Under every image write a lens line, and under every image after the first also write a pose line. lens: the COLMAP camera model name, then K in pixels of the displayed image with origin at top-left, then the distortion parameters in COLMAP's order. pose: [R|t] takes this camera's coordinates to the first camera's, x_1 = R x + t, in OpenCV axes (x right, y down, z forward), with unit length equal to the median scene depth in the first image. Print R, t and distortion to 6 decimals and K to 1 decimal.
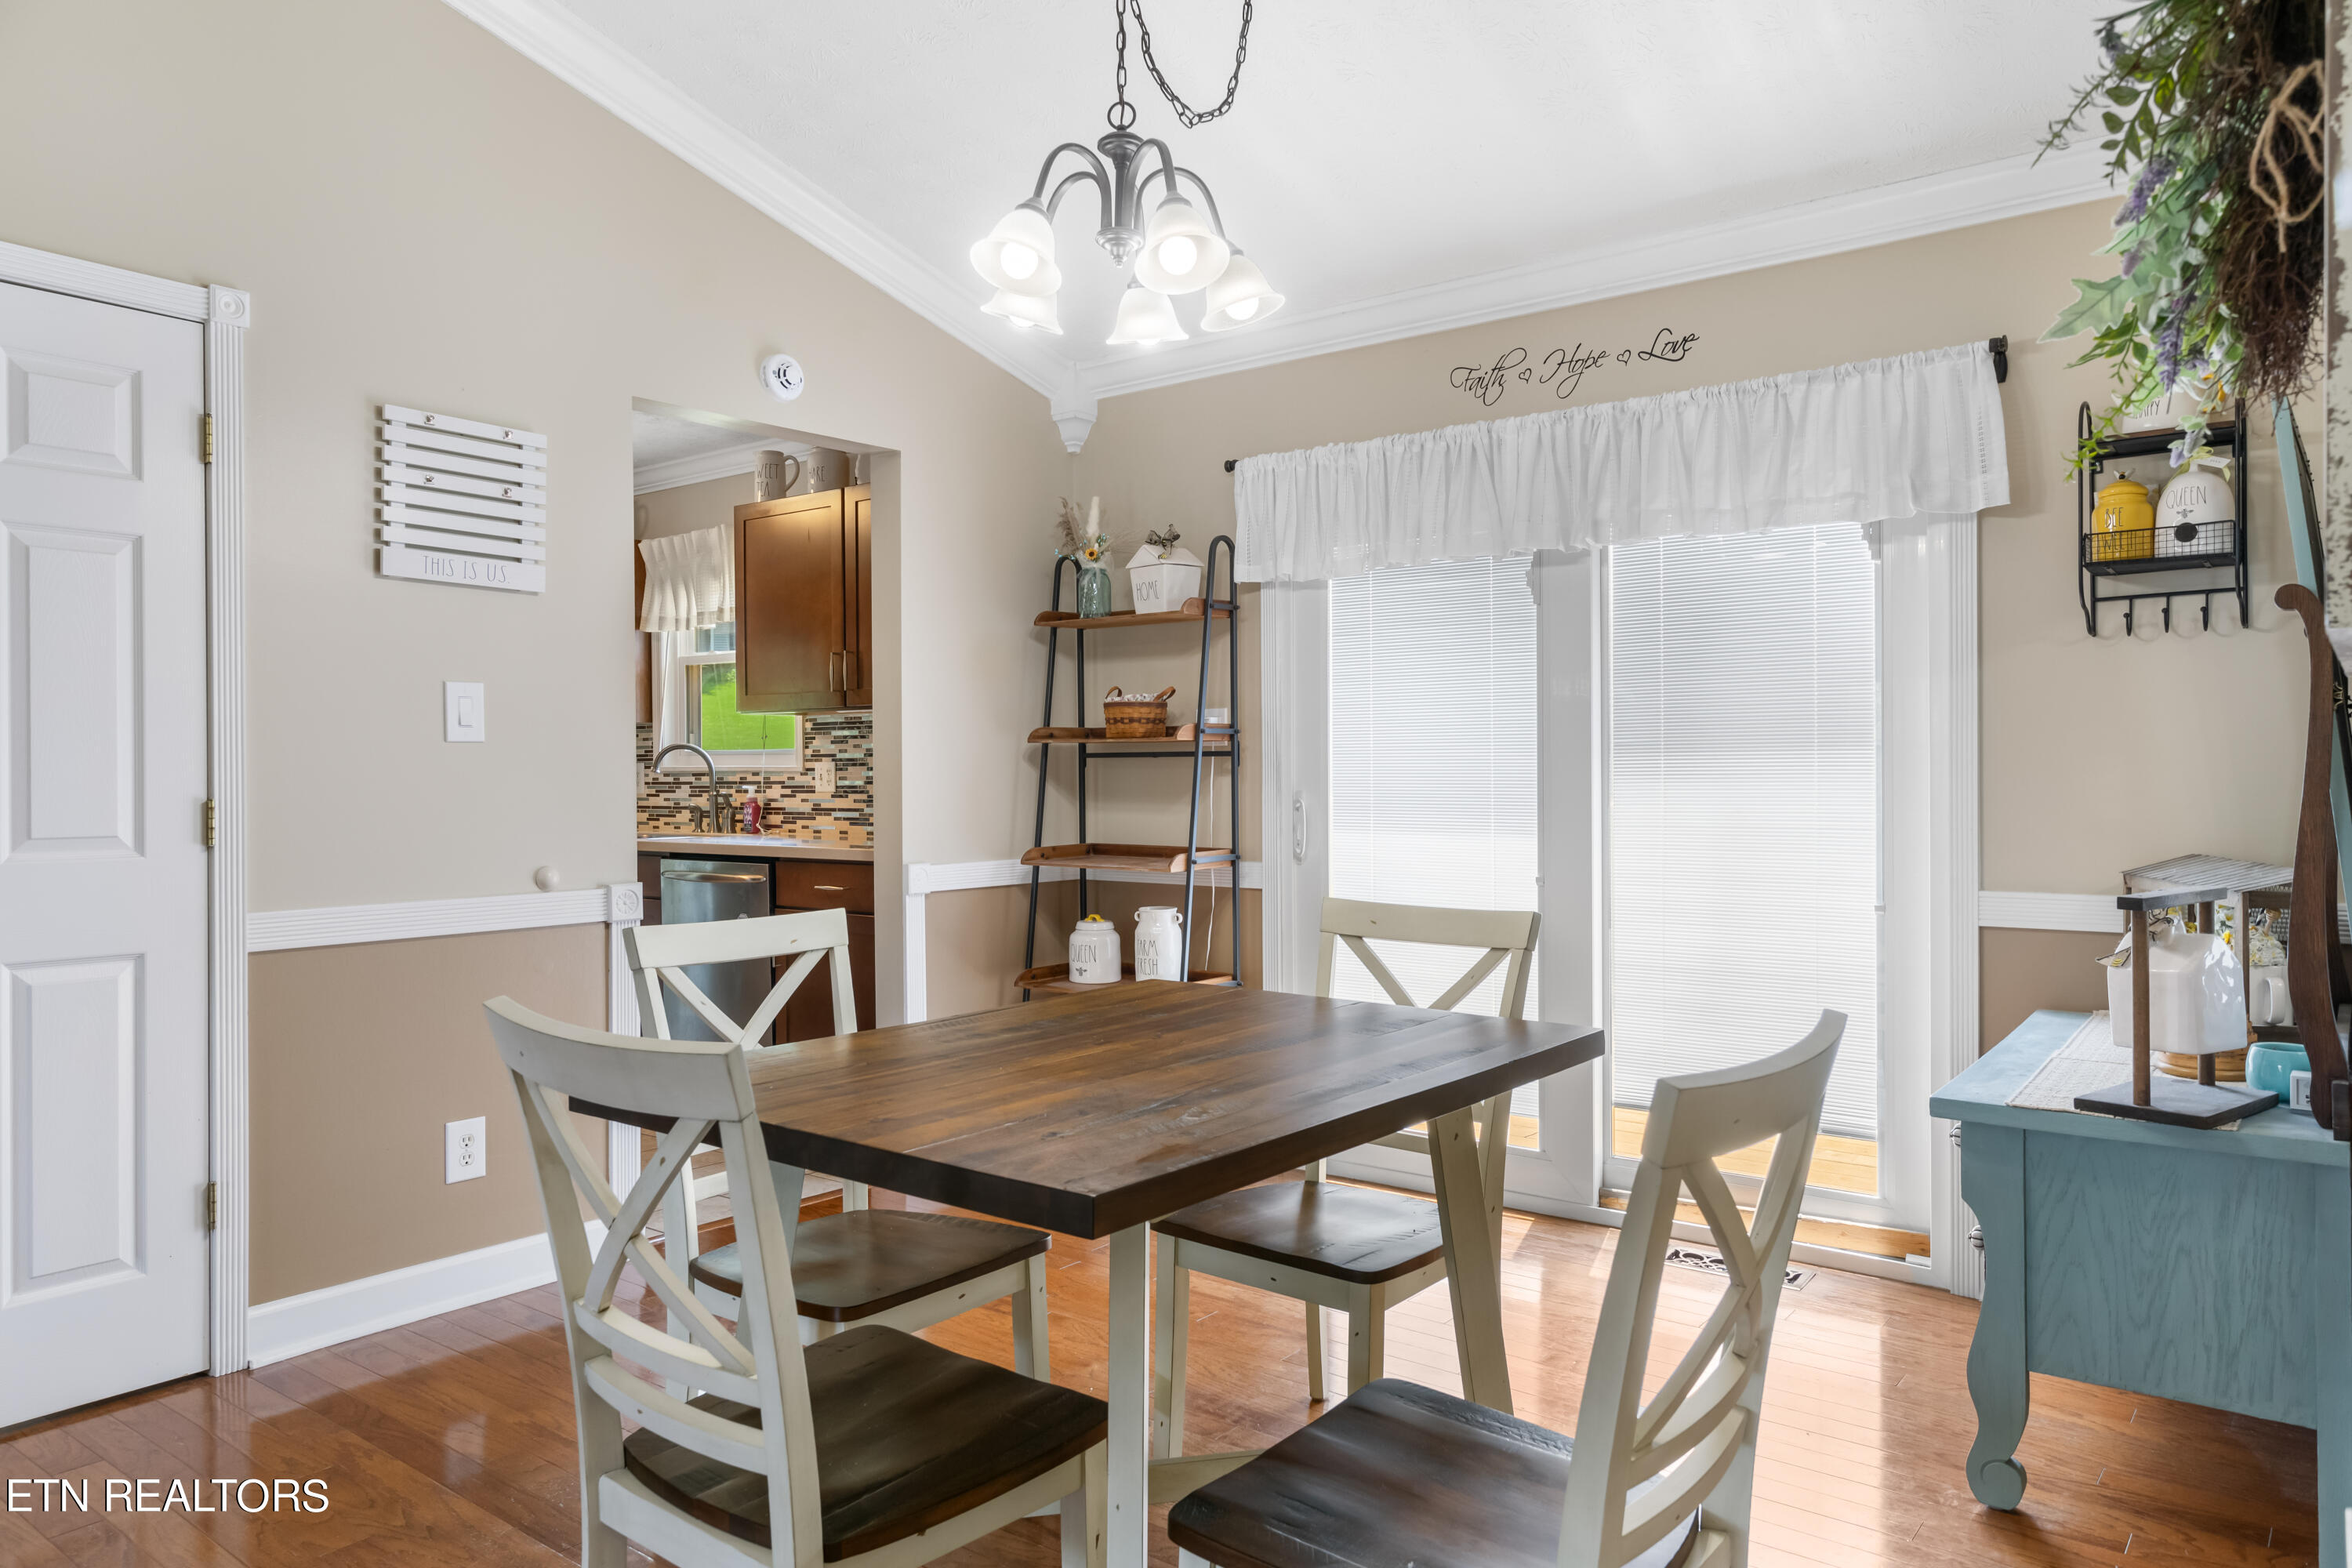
lens RADIAL K [[1533.5, 0, 1160.7], [0, 1533.5, 788.3], [0, 0, 1]] dist [-0.011475, -0.000511]
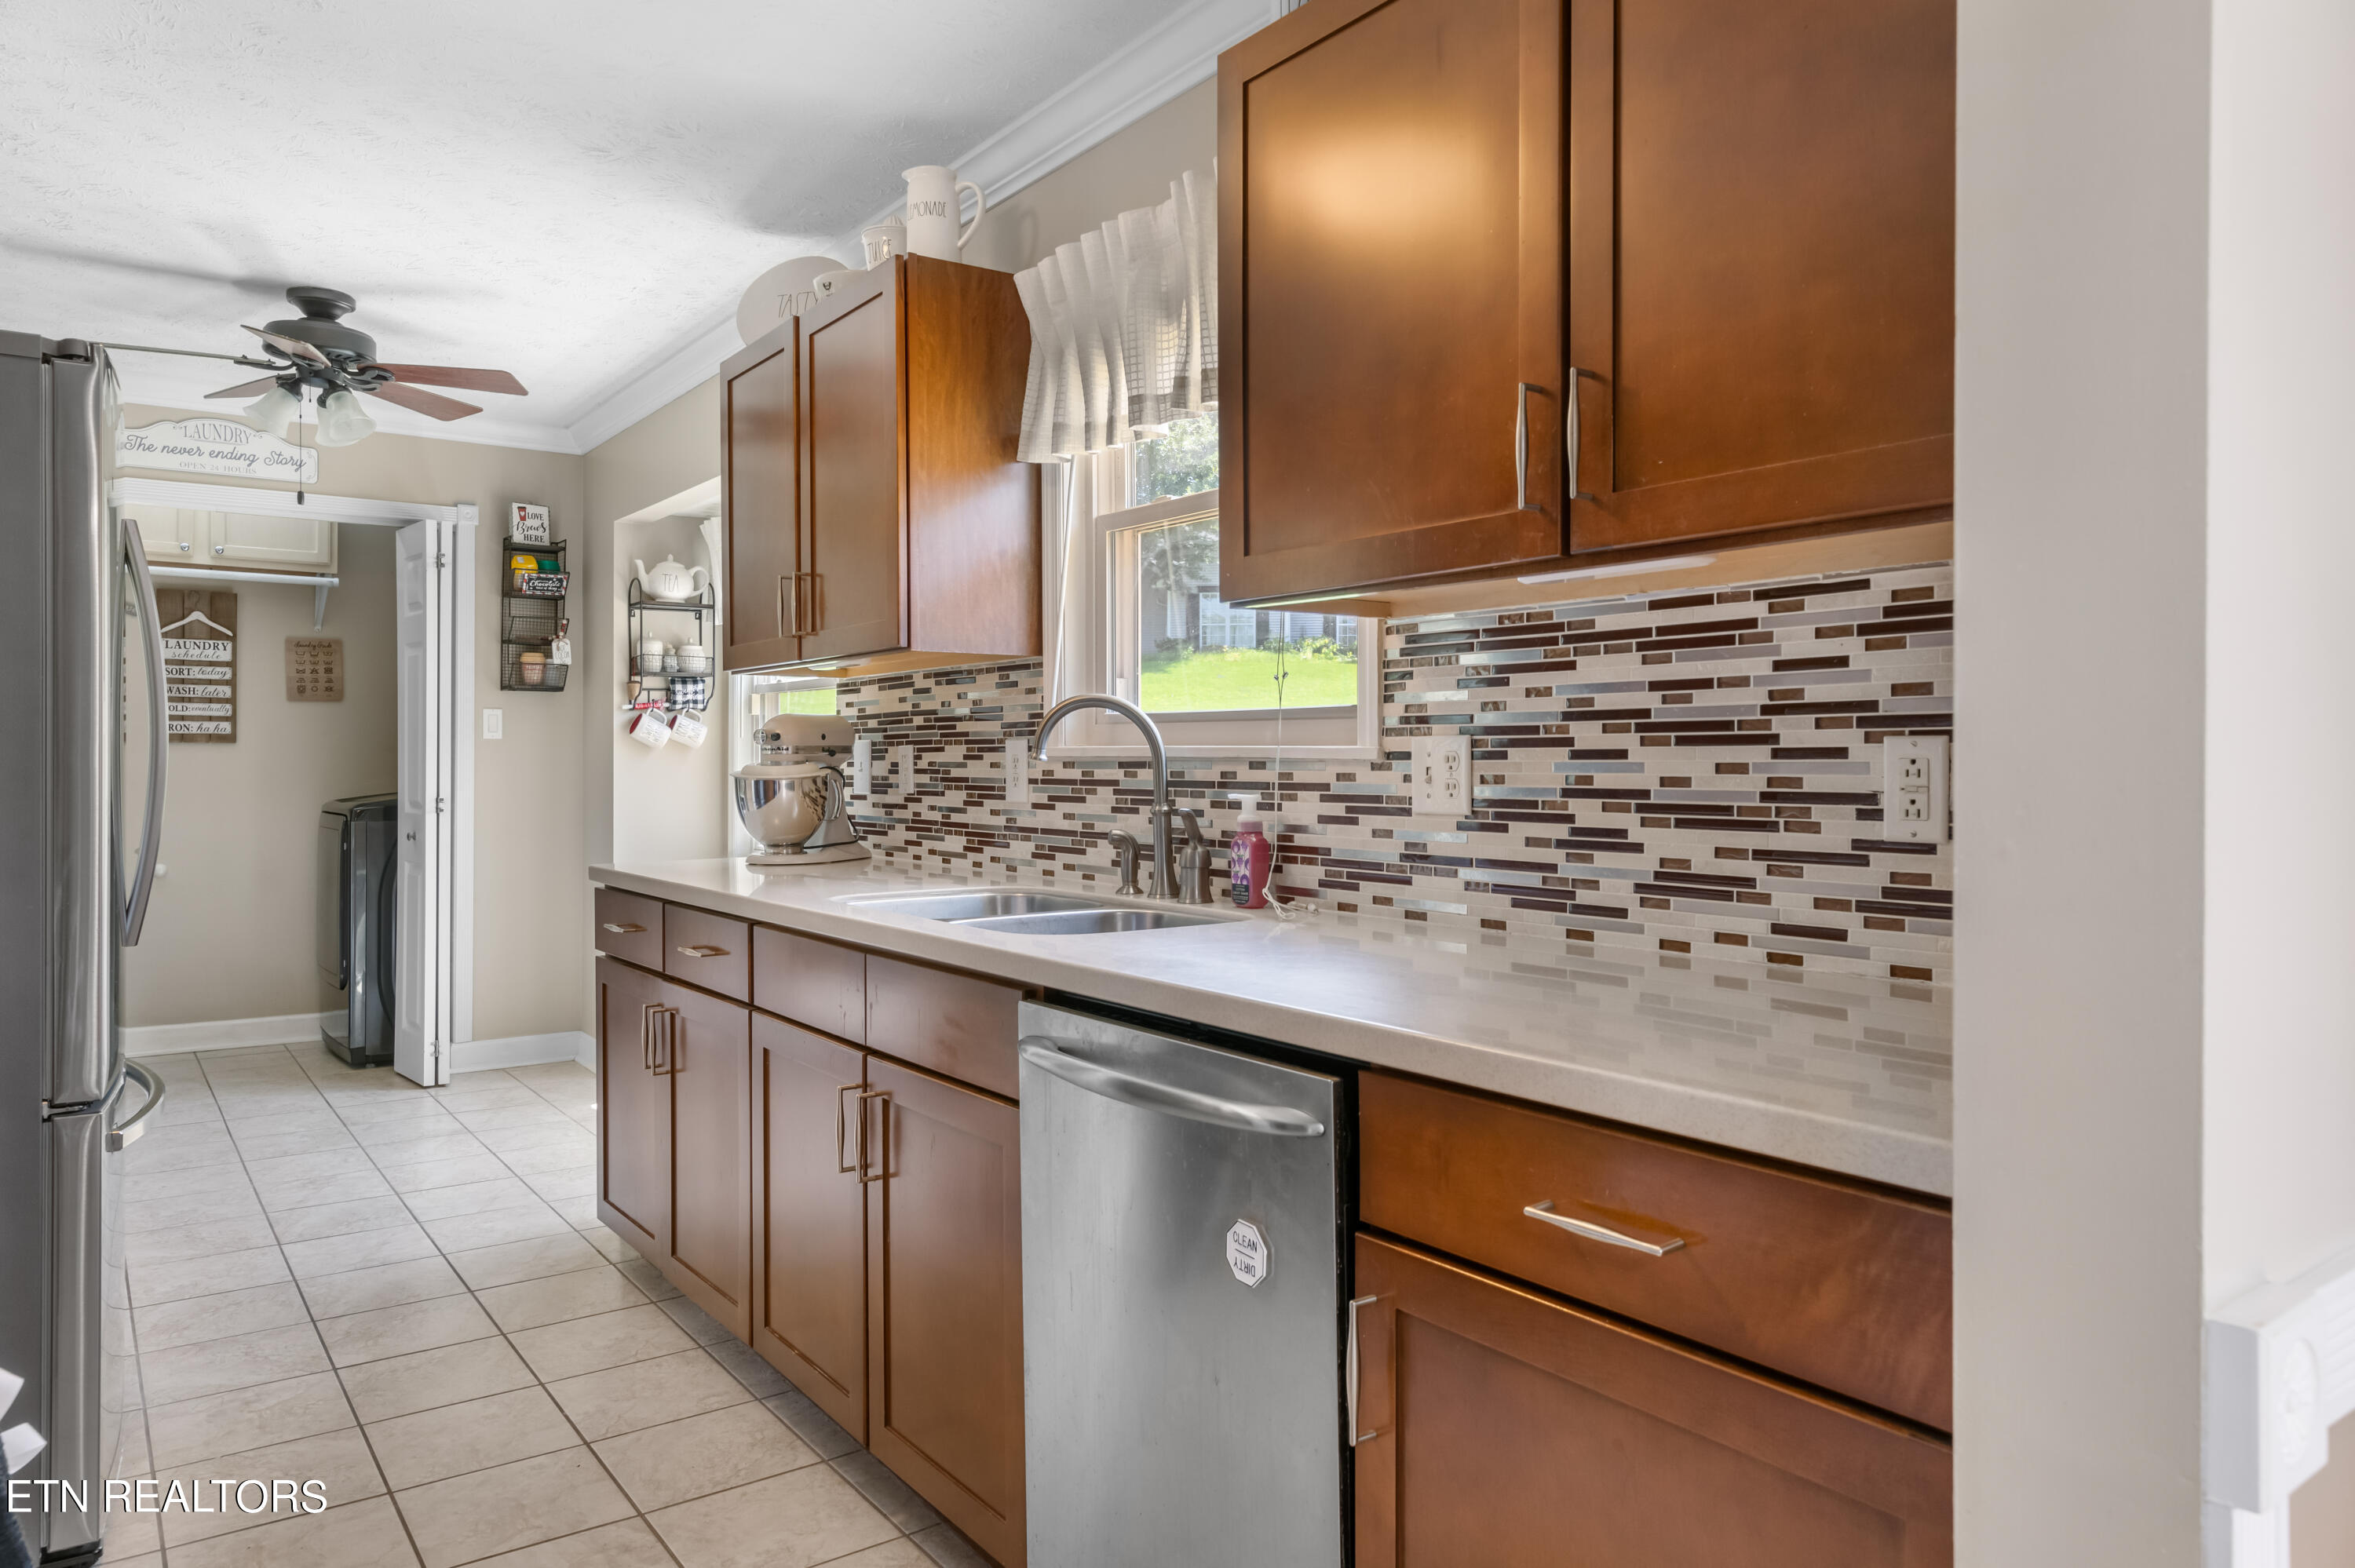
lens RADIAL K [[1535.3, 0, 1177.2], [0, 1535.3, 773.6], [0, 0, 1]] dist [-0.011475, -0.000511]
pose [[0.960911, 0.007798, -0.276746, -0.169764], [-0.007285, 0.999969, 0.002882, -0.008114], [0.276760, -0.000753, 0.960939, 0.591141]]
